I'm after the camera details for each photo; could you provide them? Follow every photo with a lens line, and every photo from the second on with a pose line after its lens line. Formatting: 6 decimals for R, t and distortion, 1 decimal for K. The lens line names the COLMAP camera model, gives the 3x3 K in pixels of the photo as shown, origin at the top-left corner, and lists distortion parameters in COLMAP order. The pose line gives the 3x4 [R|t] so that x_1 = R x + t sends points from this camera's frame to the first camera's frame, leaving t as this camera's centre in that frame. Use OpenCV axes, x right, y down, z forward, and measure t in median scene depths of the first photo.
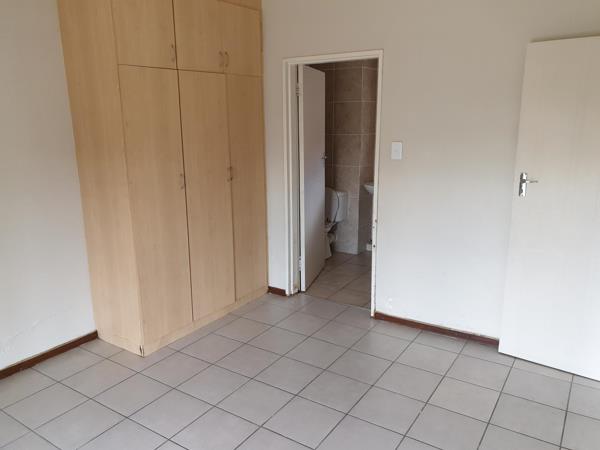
lens RADIAL K [[469.2, 0, 300.0], [0, 469.2, 225.0], [0, 0, 1]] dist [0.008661, 0.005914]
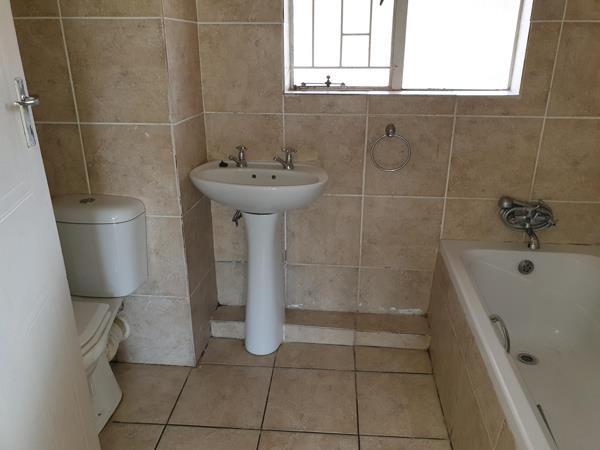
lens RADIAL K [[469.2, 0, 300.0], [0, 469.2, 225.0], [0, 0, 1]] dist [0.008661, 0.005914]
pose [[0.888321, -0.159714, 0.430555, 0.055202], [0.095922, 0.981424, 0.166152, -0.099804], [-0.449094, -0.106297, 0.887139, 0.653814]]
